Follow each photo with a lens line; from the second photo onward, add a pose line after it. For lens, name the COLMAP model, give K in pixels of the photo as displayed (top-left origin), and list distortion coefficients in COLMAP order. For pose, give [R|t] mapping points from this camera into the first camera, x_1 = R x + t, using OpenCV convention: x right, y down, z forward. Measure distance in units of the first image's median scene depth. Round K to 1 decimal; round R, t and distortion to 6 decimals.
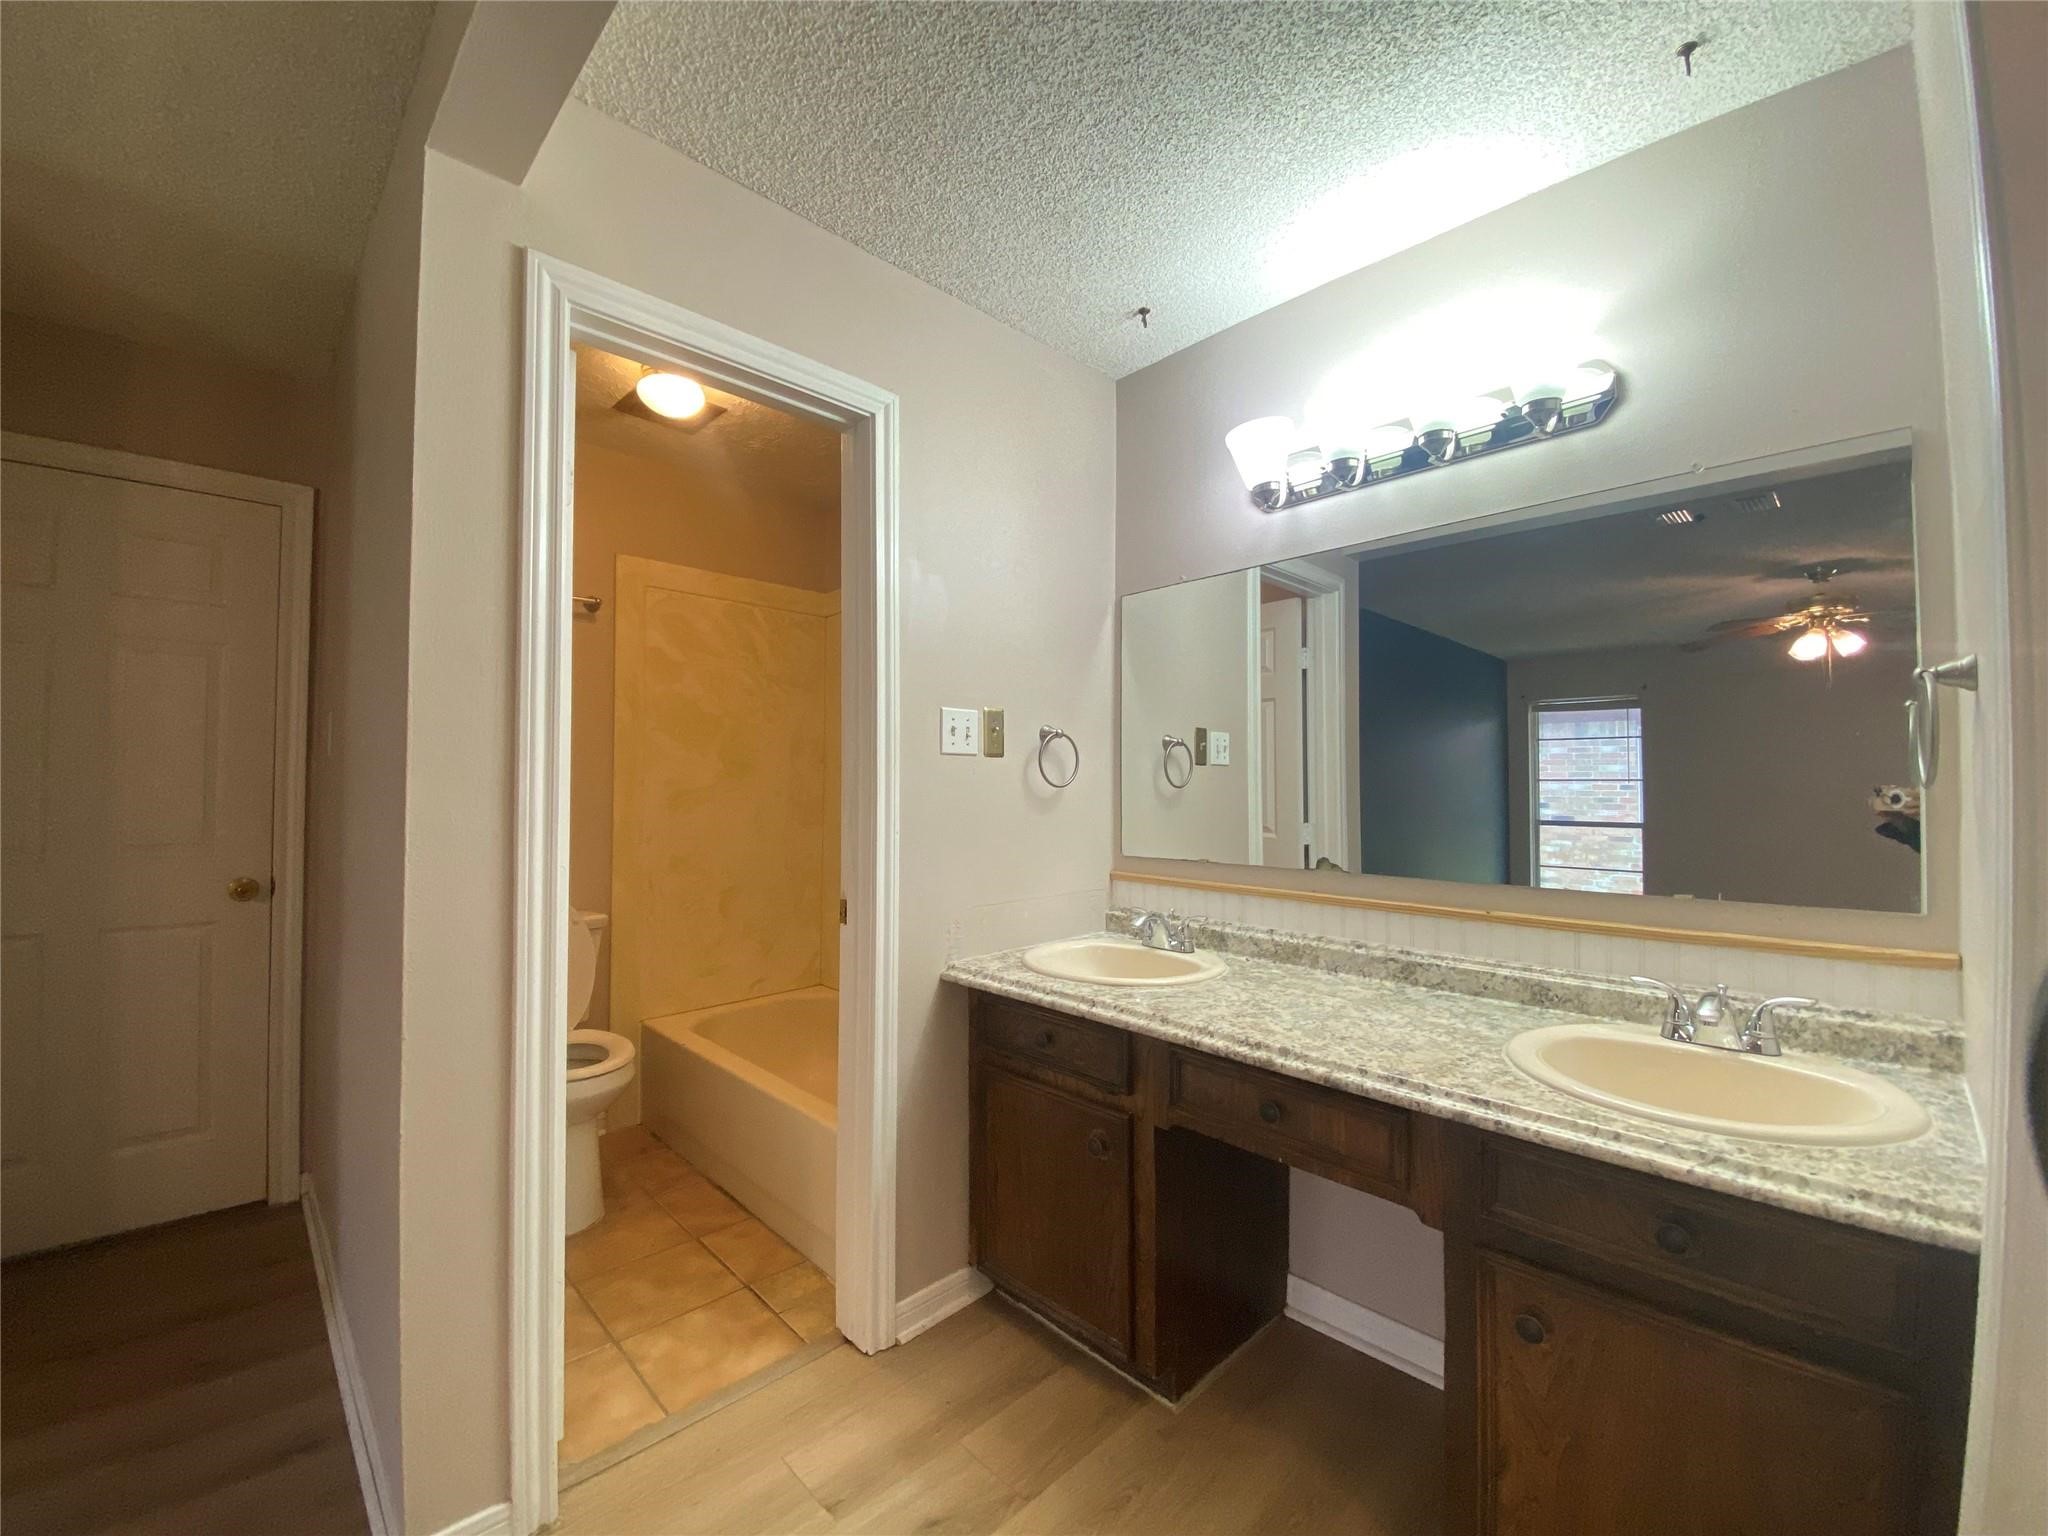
lens RADIAL K [[832.5, 0, 1011.7], [0, 832.5, 760.0], [0, 0, 1]] dist [-0.012163, -0.007328]
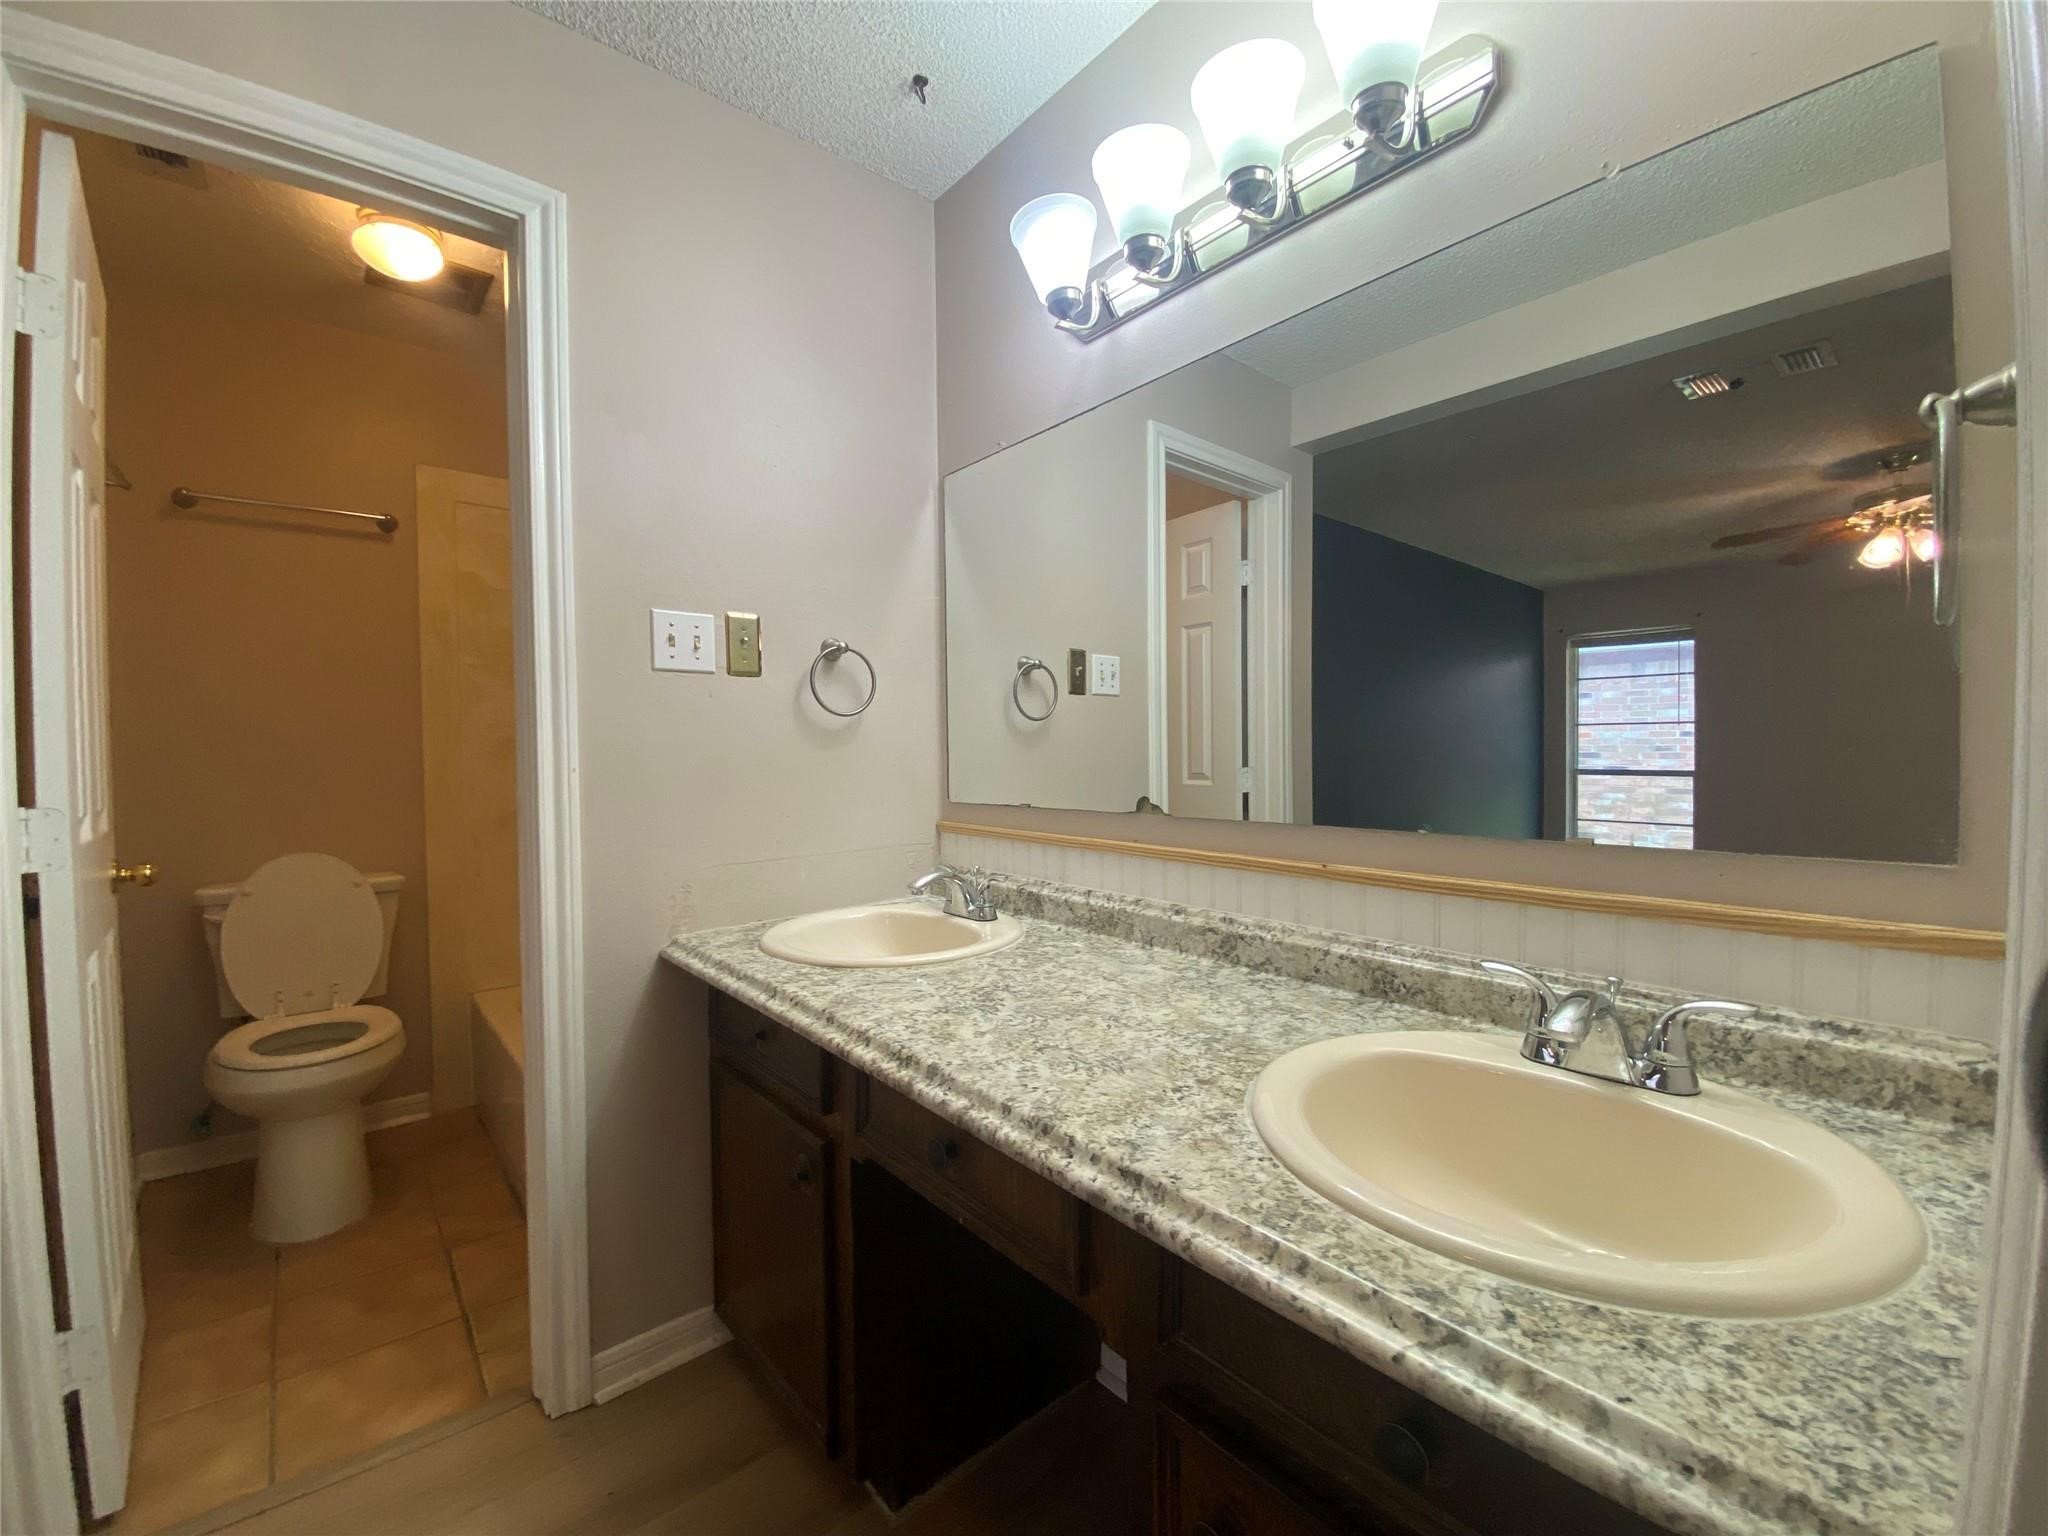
lens RADIAL K [[832.5, 0, 1023.2], [0, 832.5, 763.8], [0, 0, 1]] dist [-0.012163, -0.007328]
pose [[0.998237, -0.014057, -0.057667, 0.332981], [0.016803, 0.998734, 0.047422, 0.054222], [0.056927, -0.048308, 0.997209, 0.259486]]
